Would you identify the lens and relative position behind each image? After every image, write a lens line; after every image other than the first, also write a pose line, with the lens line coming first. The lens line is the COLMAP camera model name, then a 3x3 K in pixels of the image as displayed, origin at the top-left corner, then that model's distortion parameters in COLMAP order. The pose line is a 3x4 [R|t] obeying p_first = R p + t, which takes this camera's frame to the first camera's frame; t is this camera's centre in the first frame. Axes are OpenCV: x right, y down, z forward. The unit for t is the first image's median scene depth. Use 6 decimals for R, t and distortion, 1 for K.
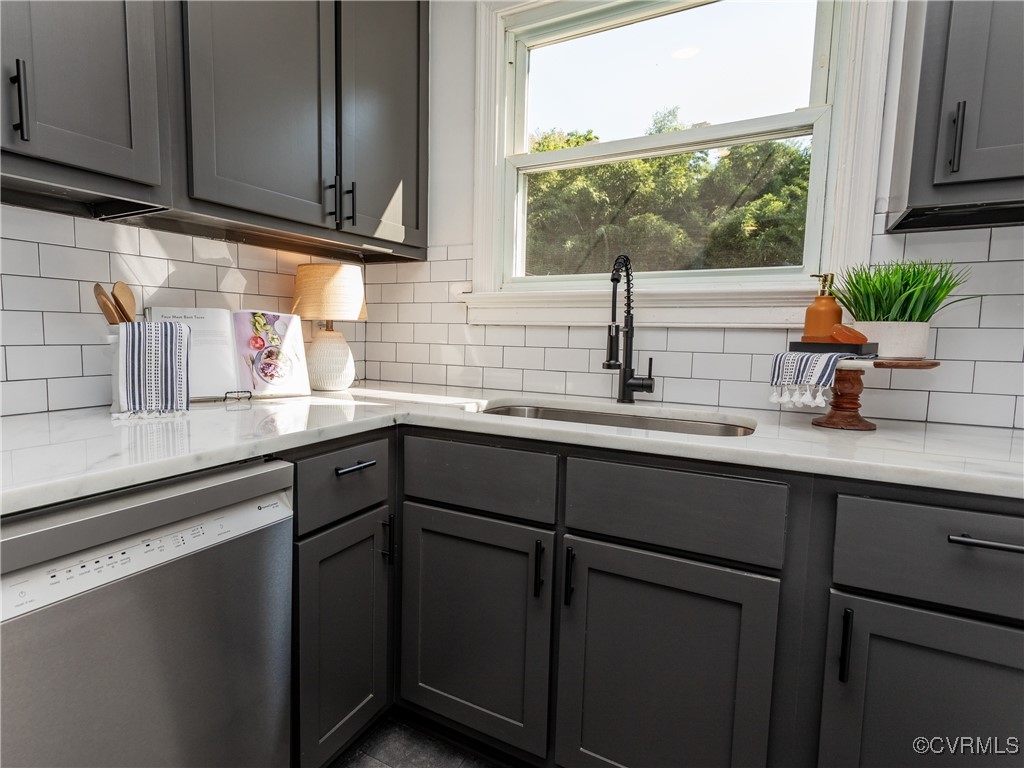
lens RADIAL K [[548.7, 0, 453.8], [0, 548.7, 380.8], [0, 0, 1]] dist [0.000811, 0.001134]
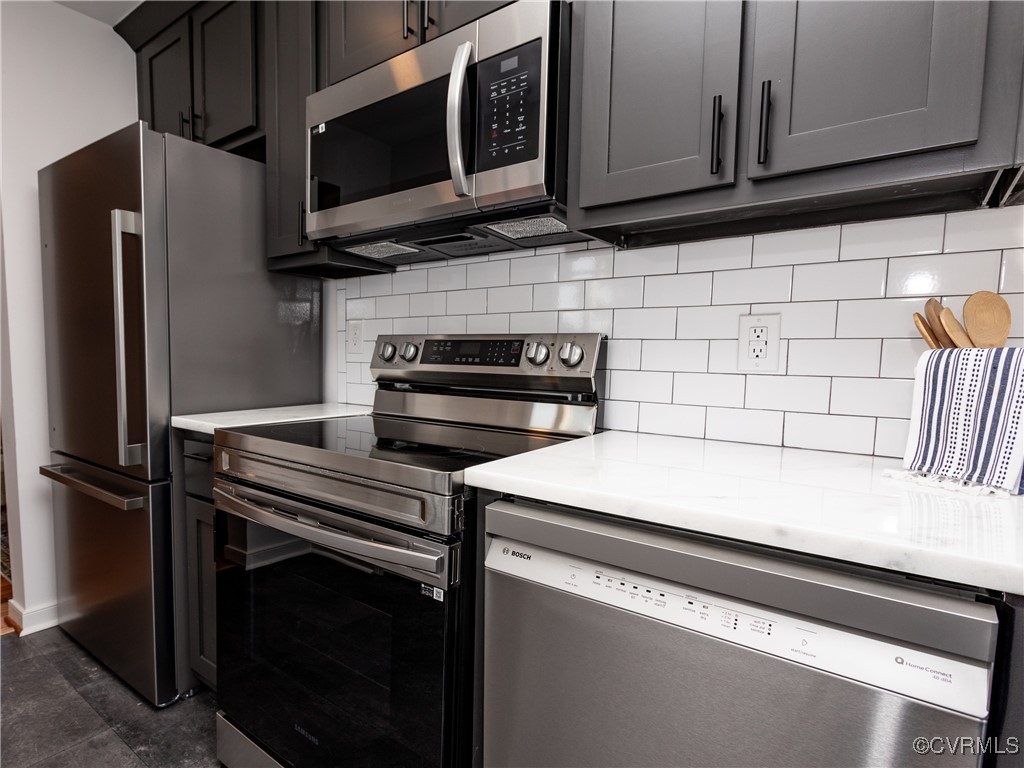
lens RADIAL K [[569.9, 0, 403.3], [0, 569.9, 398.1], [0, 0, 1]] dist [0.000666, -0.000035]
pose [[-0.186046, 0.067890, -0.980193, 0.238254], [-0.101665, 0.990925, 0.087929, -0.033836], [0.977267, 0.116010, -0.177455, 0.412039]]
